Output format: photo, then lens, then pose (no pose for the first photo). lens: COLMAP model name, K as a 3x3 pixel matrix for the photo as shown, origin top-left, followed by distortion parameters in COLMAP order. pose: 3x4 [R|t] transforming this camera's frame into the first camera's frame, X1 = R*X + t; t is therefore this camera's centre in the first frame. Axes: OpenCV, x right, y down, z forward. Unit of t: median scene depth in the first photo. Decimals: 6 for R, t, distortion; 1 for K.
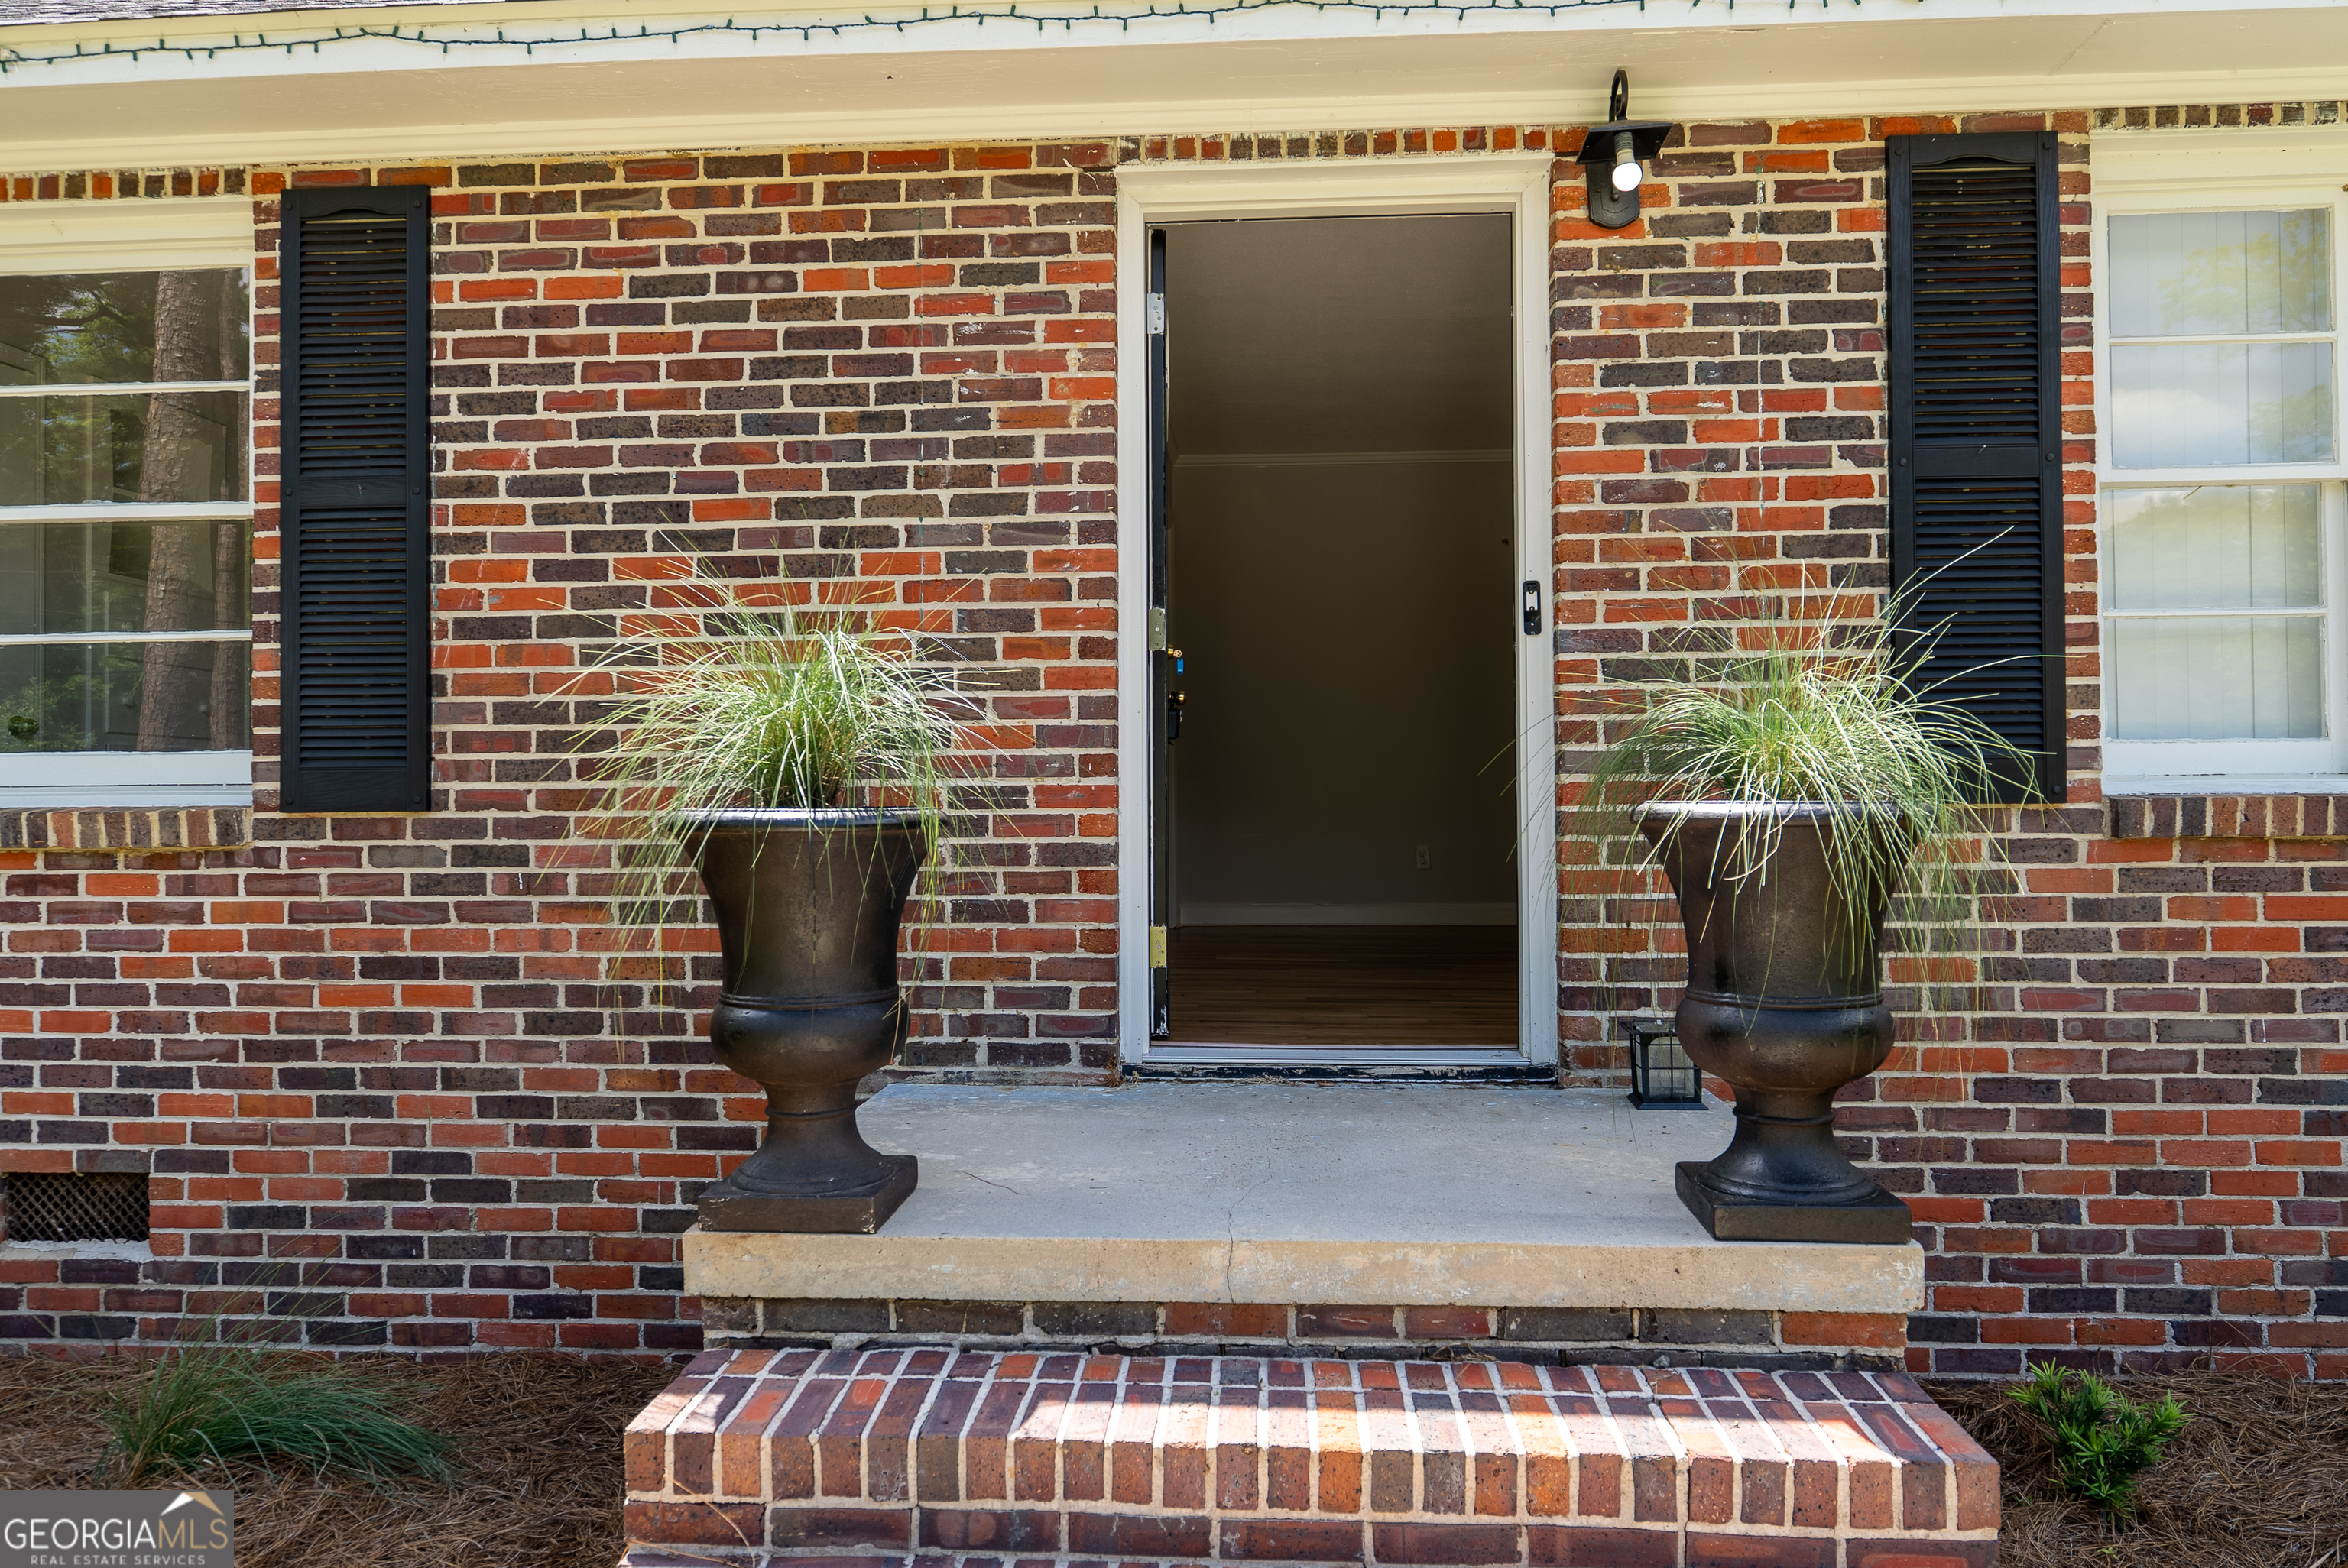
lens RADIAL K [[1555.2, 0, 1178.3], [0, 1555.2, 783.1], [0, 0, 1]] dist [-0.002990, 0.000391]
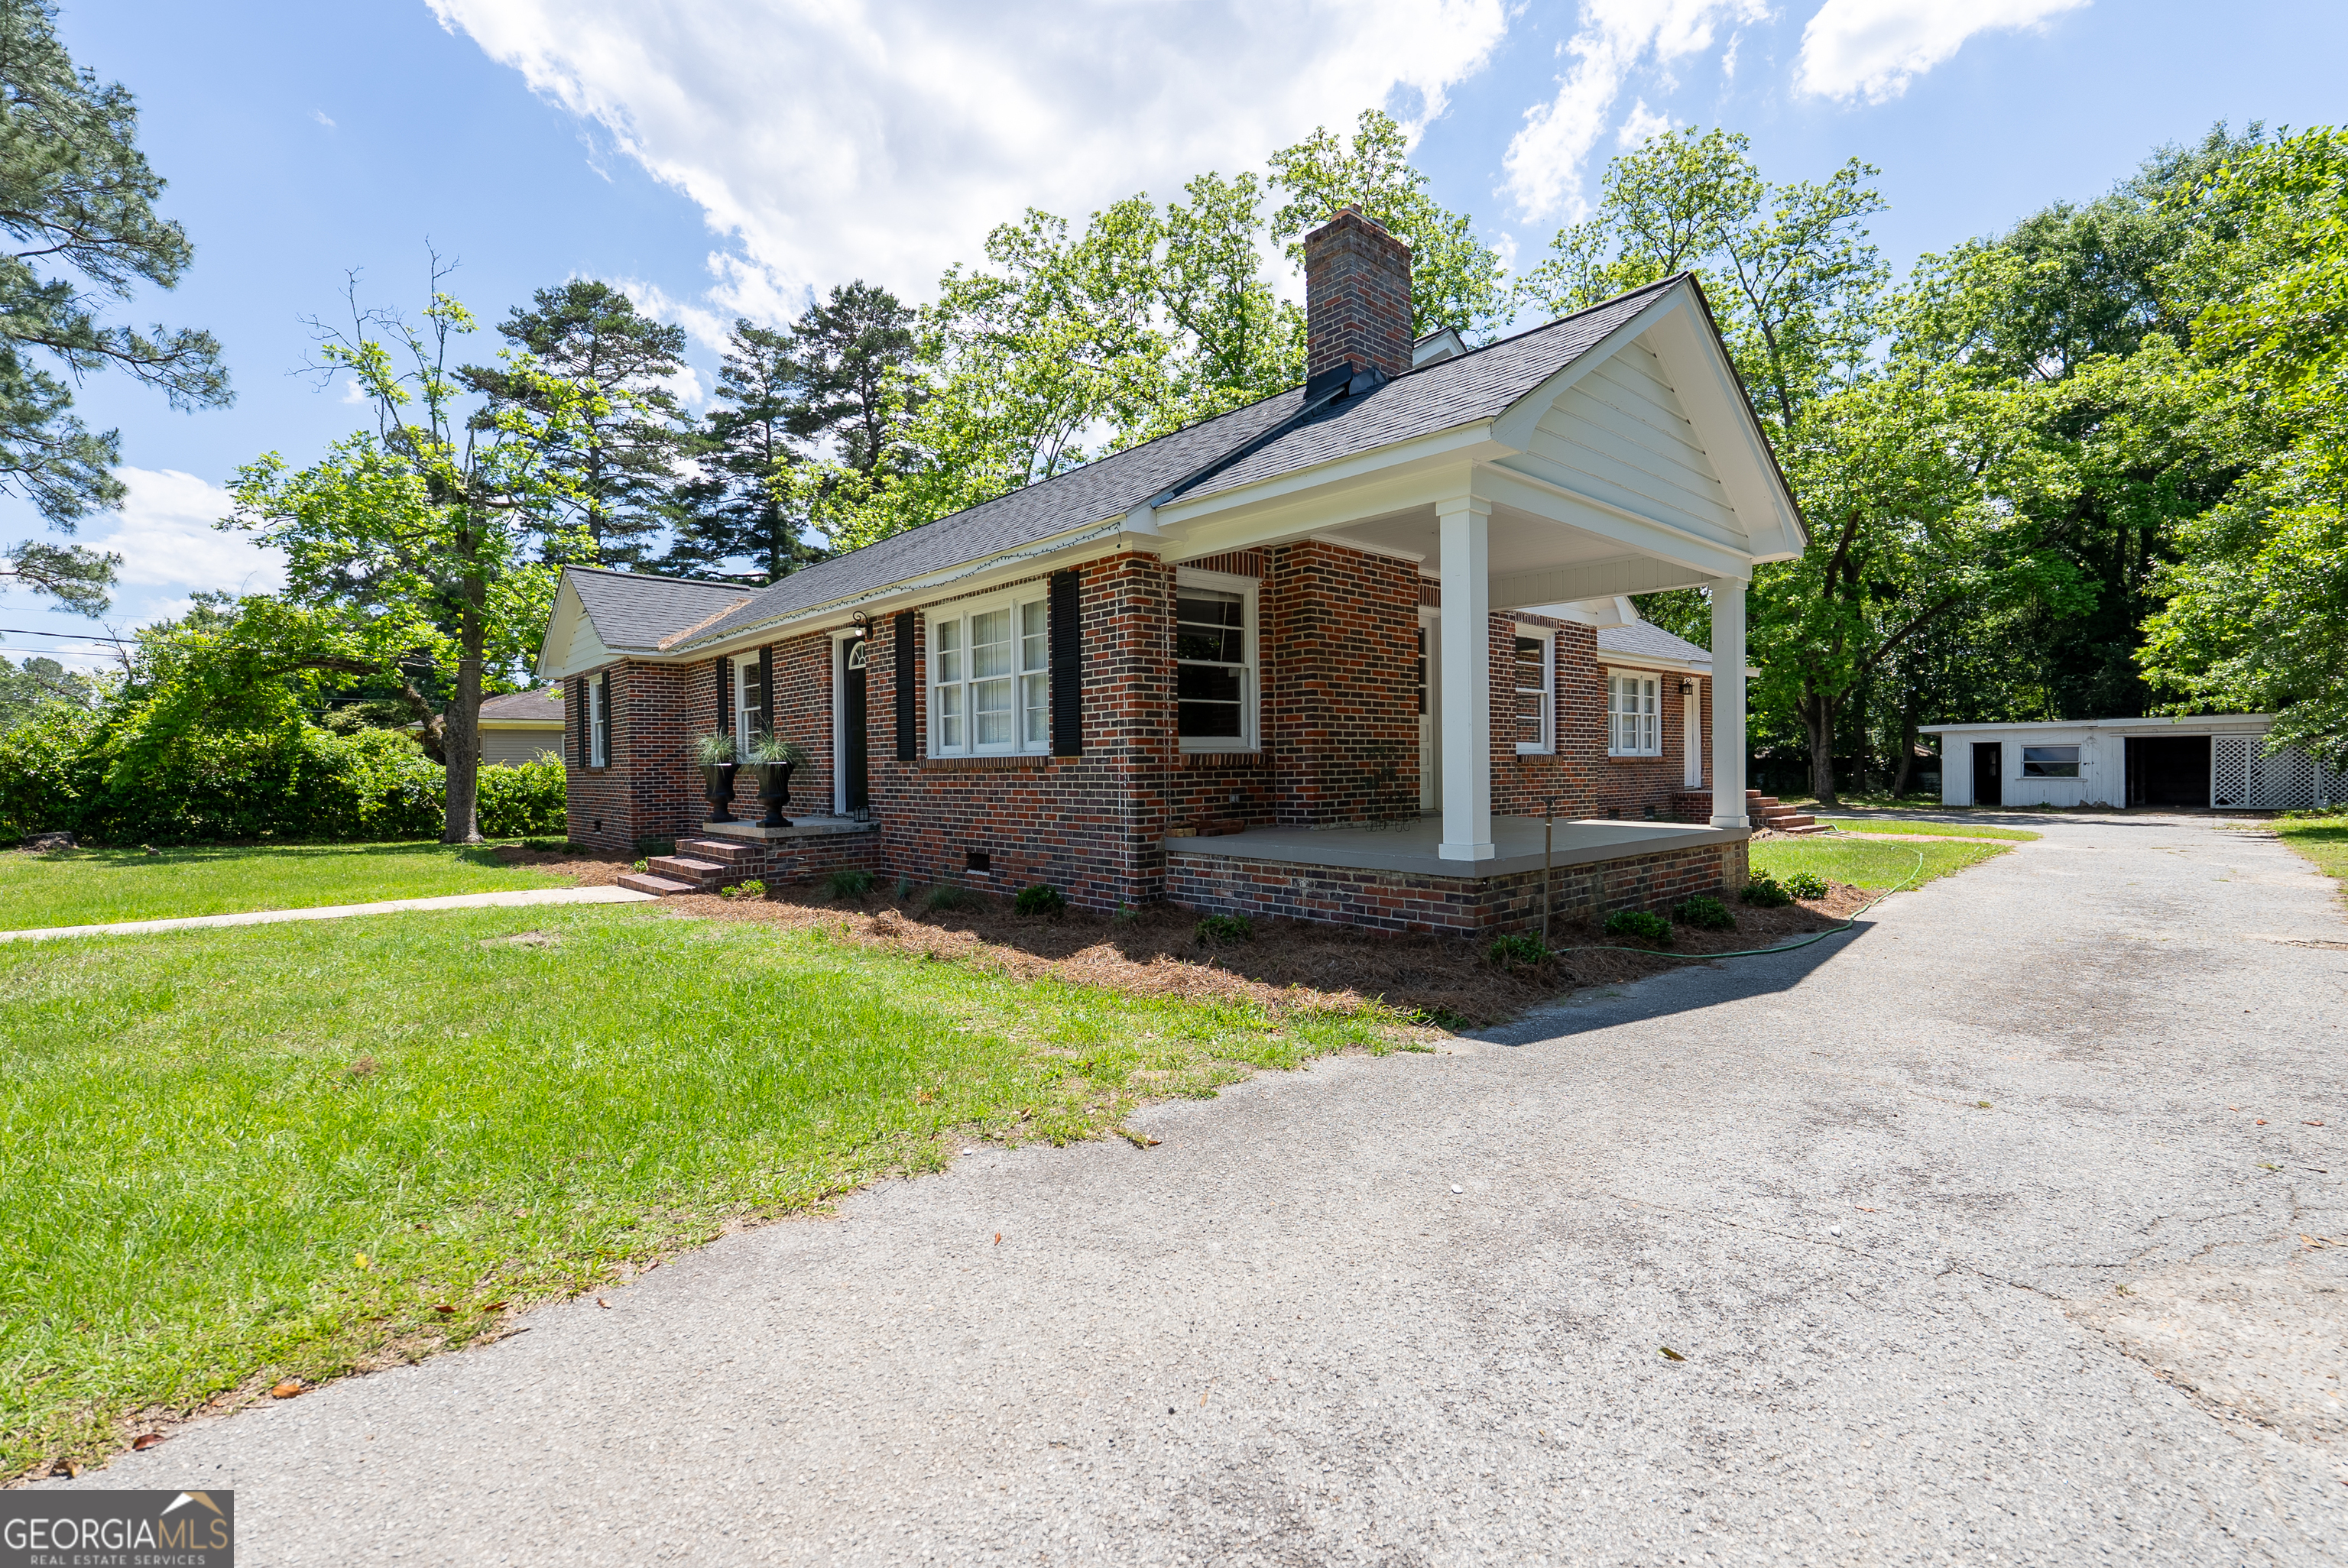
lens RADIAL K [[1039.8, 0, 1172.0], [0, 1039.8, 787.0], [0, 0, 1]] dist [-0.002331, -0.000107]
pose [[0.715292, 0.011959, -0.698723, 3.083046], [0.017868, 0.999214, 0.035394, -0.004877], [0.698597, -0.037802, 0.714516, -0.619930]]
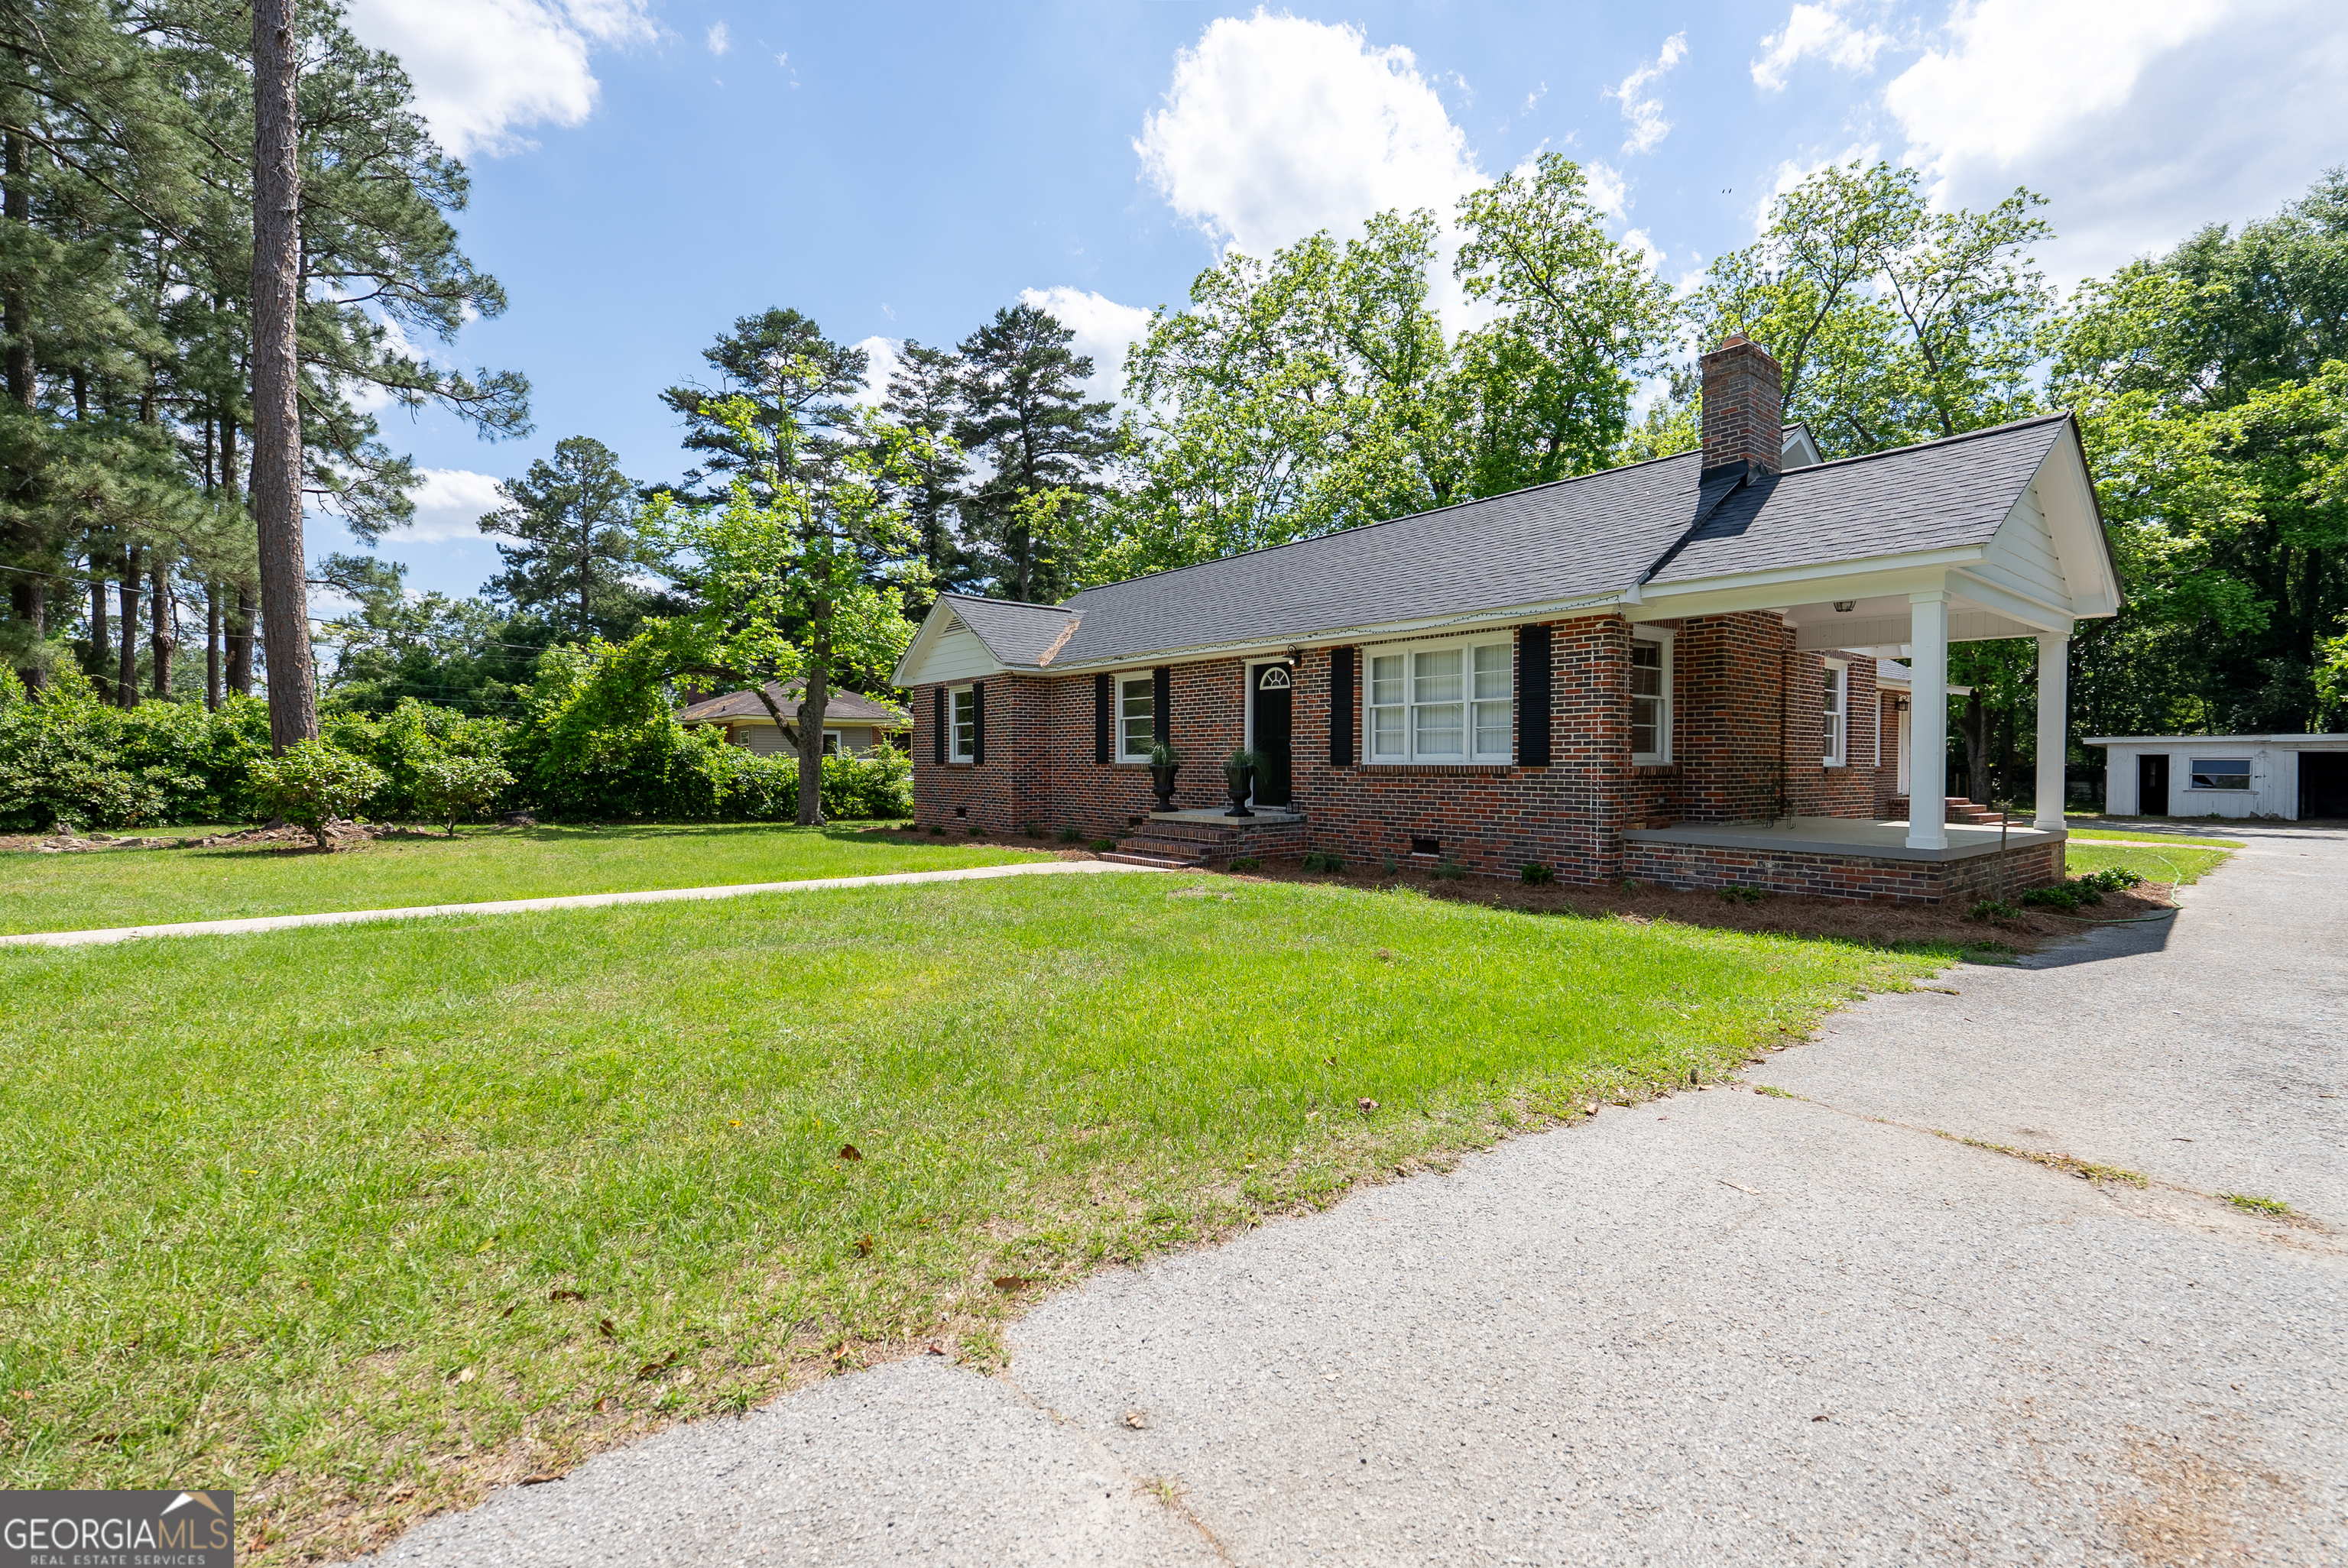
lens RADIAL K [[1042.9, 0, 1176.0], [0, 1042.9, 782.5], [0, 0, 1]] dist [-0.004885, 0.001464]
pose [[0.674641, 0.022768, -0.737795, 2.831564], [0.004627, 0.999374, 0.035071, -0.061399], [0.738132, -0.027074, 0.674113, -1.971672]]
